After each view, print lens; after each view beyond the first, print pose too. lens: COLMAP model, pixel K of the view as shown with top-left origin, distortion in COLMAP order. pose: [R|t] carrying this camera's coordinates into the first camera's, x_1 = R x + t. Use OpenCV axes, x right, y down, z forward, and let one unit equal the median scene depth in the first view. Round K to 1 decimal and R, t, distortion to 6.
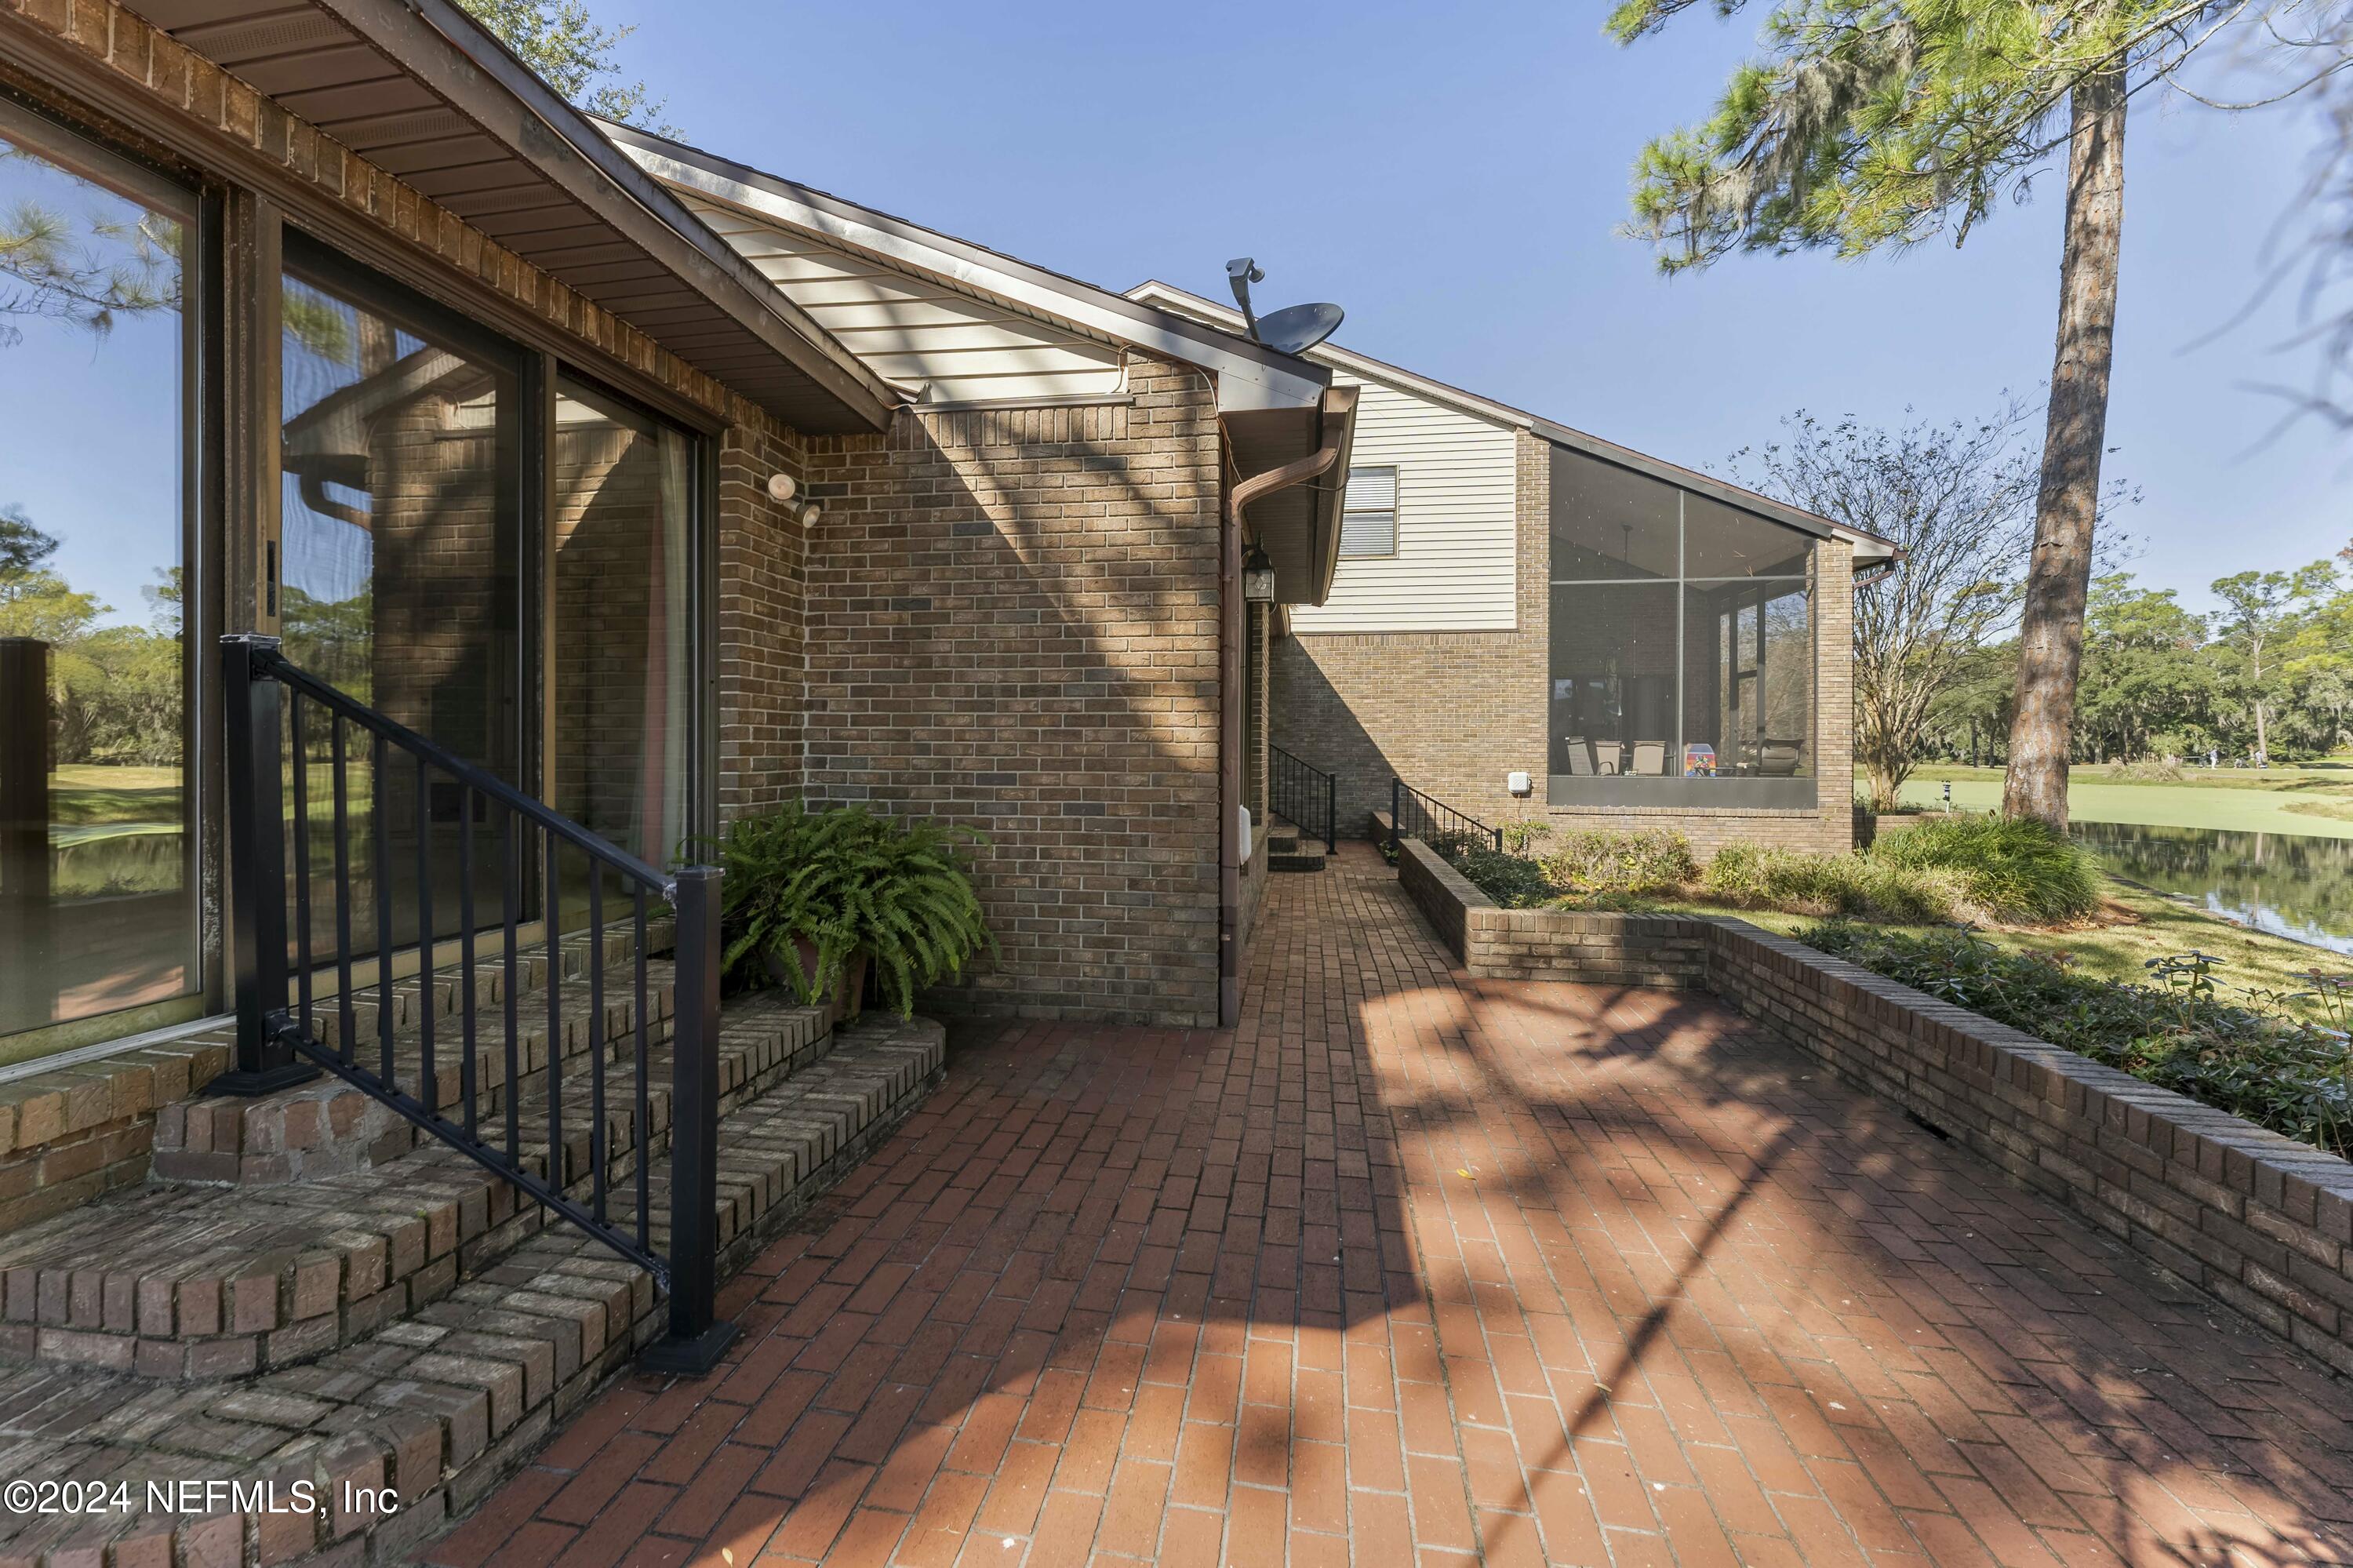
lens RADIAL K [[944.7, 0, 1168.8], [0, 944.7, 781.2], [0, 0, 1]] dist [0.002839, 0.000360]
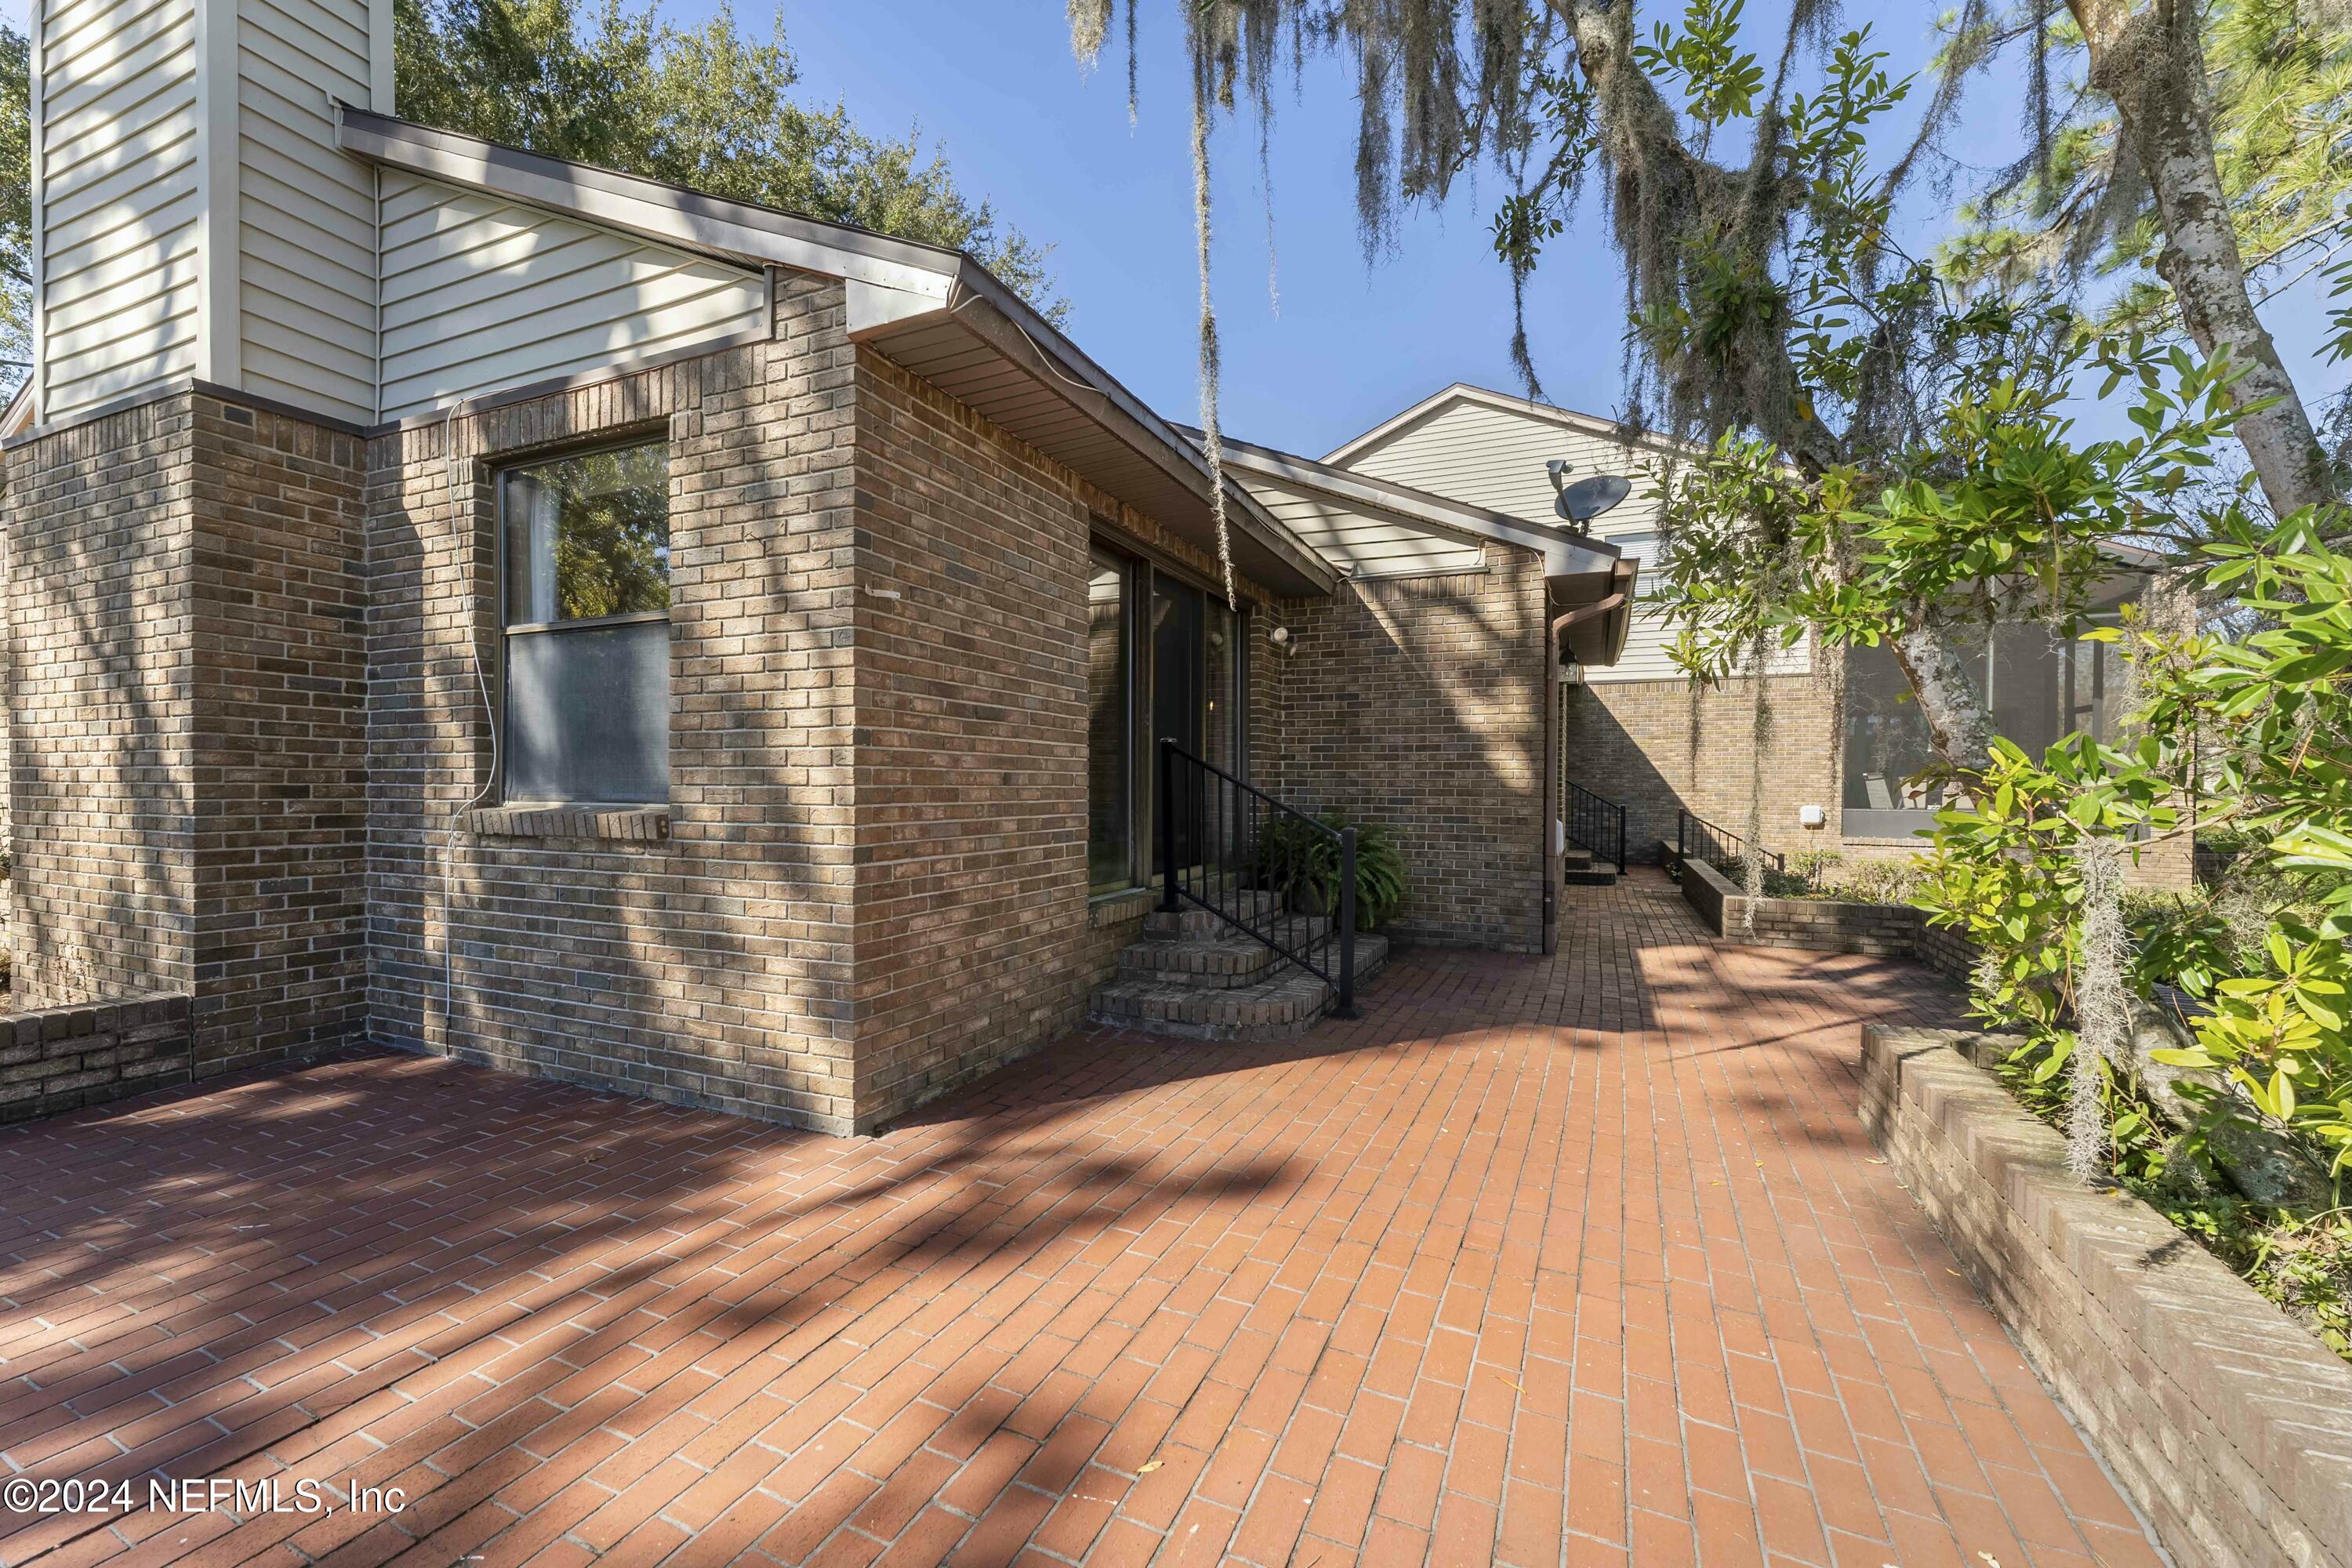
lens RADIAL K [[949.0, 0, 1175.9], [0, 949.0, 803.8], [0, 0, 1]] dist [0.005711, 0.000564]
pose [[0.963520, 0.006654, -0.267553, -0.100831], [-0.010429, 0.999865, -0.012693, 0.024266], [0.267432, 0.015020, 0.963460, -0.627296]]
